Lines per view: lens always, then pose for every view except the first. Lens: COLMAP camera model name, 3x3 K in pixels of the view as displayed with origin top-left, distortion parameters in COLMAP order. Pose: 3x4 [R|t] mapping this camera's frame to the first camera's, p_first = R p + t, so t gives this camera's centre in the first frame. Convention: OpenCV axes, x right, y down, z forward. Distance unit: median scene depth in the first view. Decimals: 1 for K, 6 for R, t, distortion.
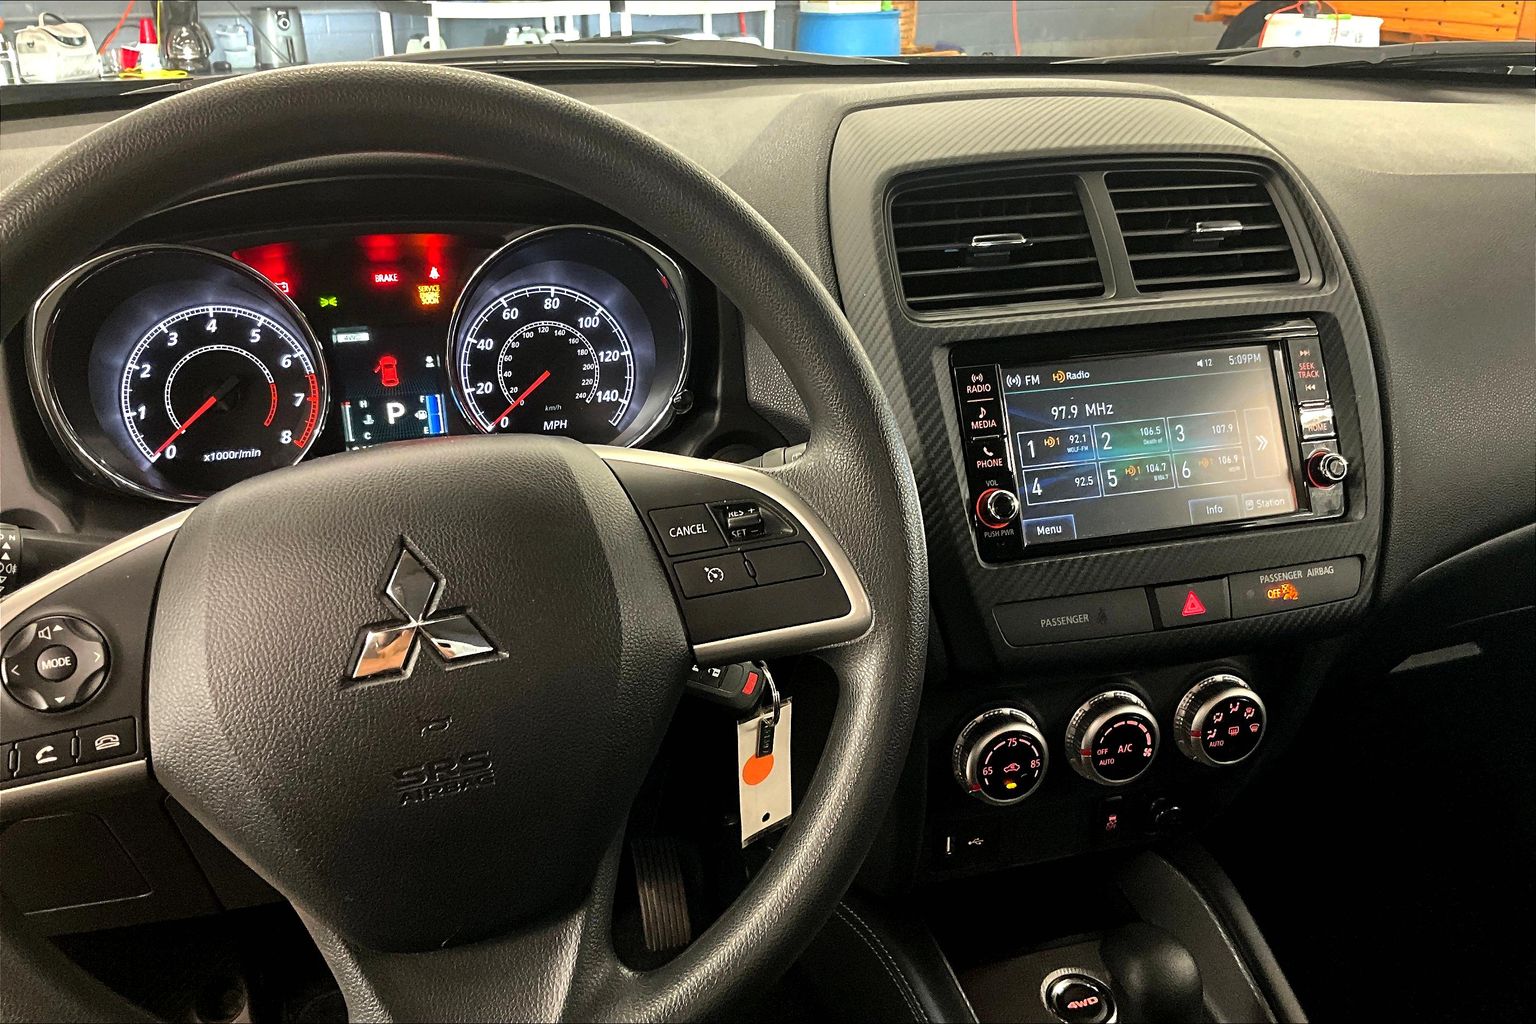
lens RADIAL K [[1273.9, 0, 765.3], [0, 1273.9, 509.6], [0, 0, 1]] dist [0.104661, -0.218796]
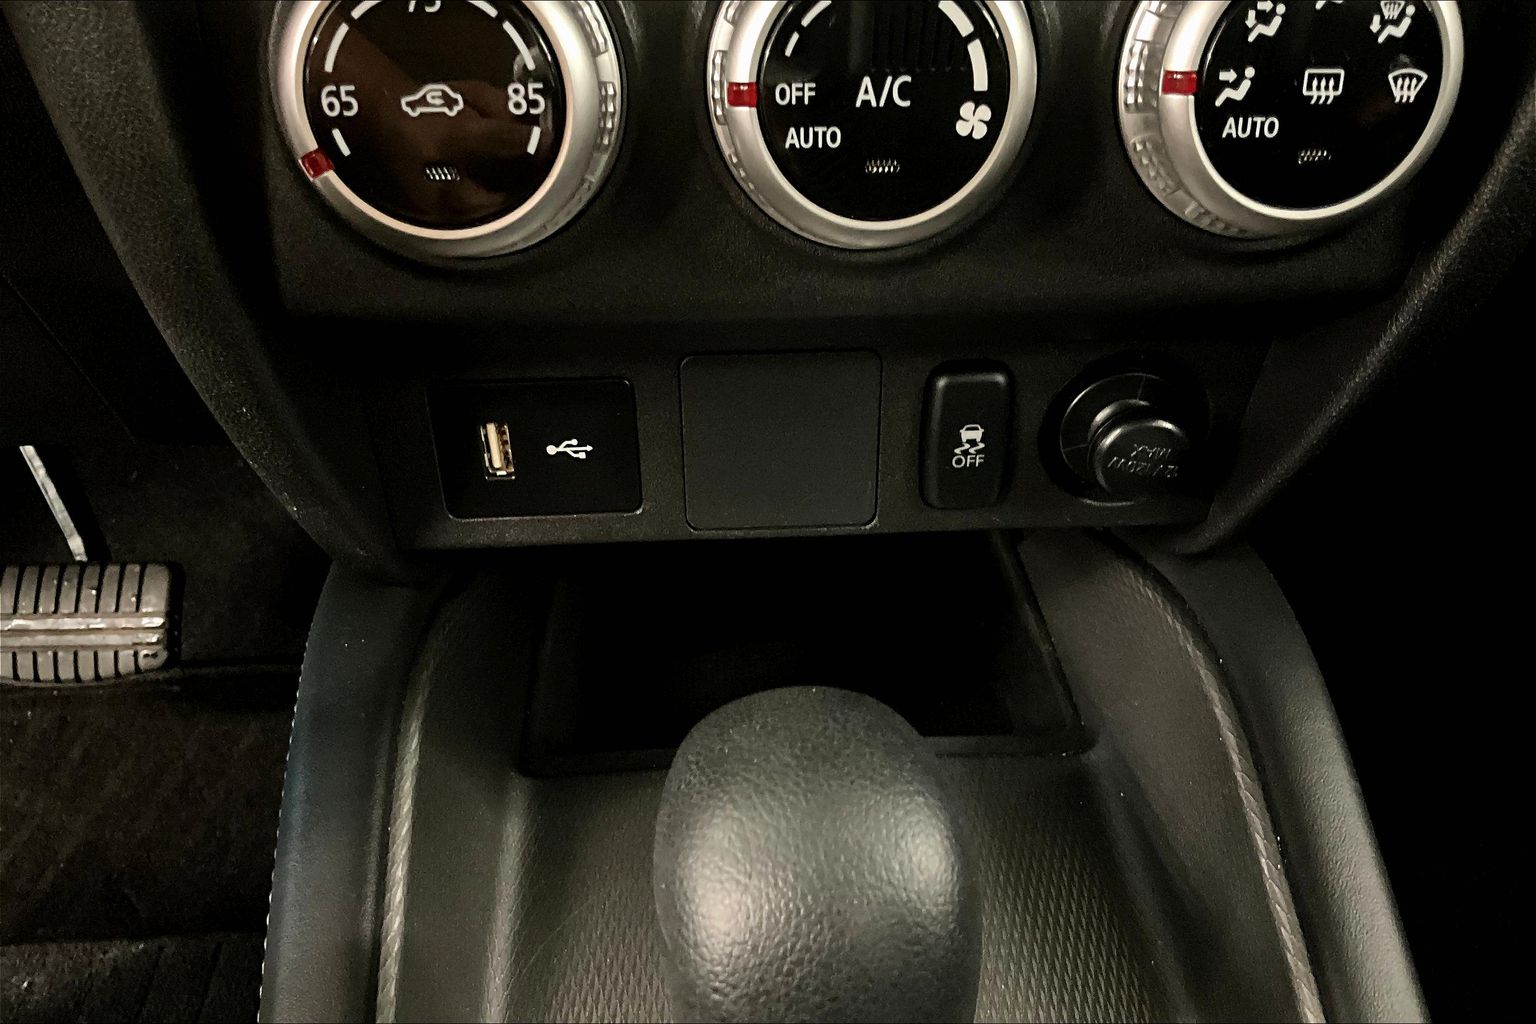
lens RADIAL K [[1273.9, 0, 770.2], [0, 1273.9, 506.2], [0, 0, 1]] dist [0.104661, -0.218796]
pose [[0.973783, 0.108719, -0.199815, 0.331138], [-0.078423, 0.984994, 0.153745, 0.240377], [0.213531, -0.134044, 0.967697, 0.735931]]
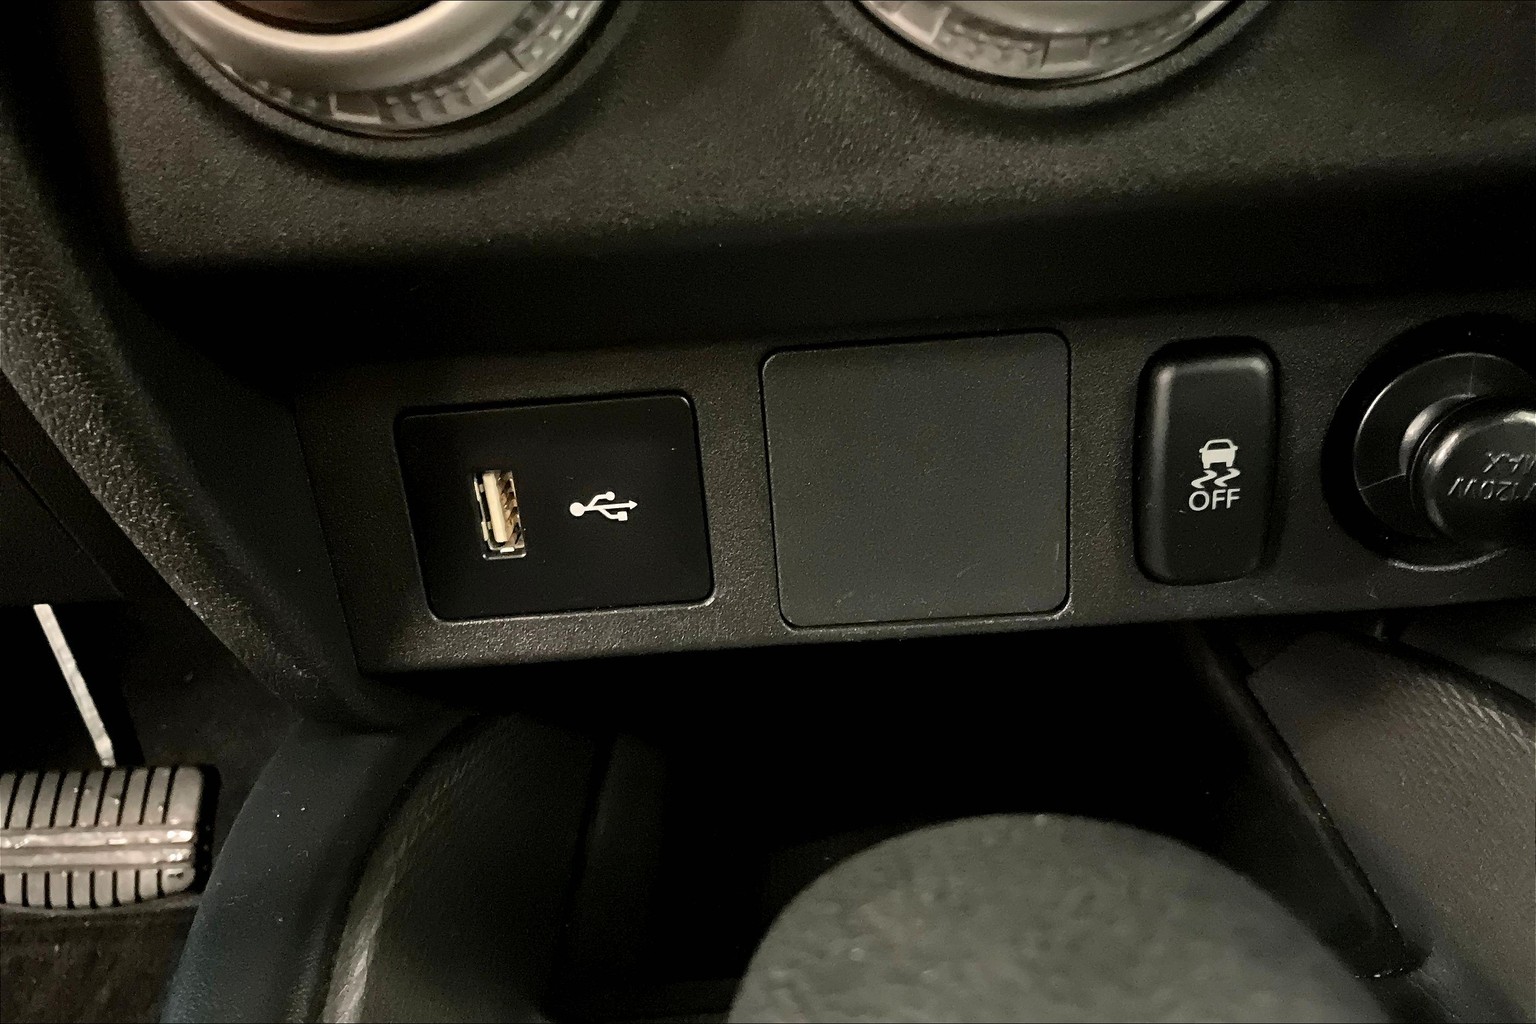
lens RADIAL K [[1273.9, 0, 773.5], [0, 1273.9, 515.7], [0, 0, 1]] dist [0.104661, -0.218796]
pose [[0.955228, 0.033465, -0.293972, 0.300605], [-0.036694, 0.999312, -0.005471, 0.292704], [0.293587, 0.016013, 0.955798, 0.869143]]
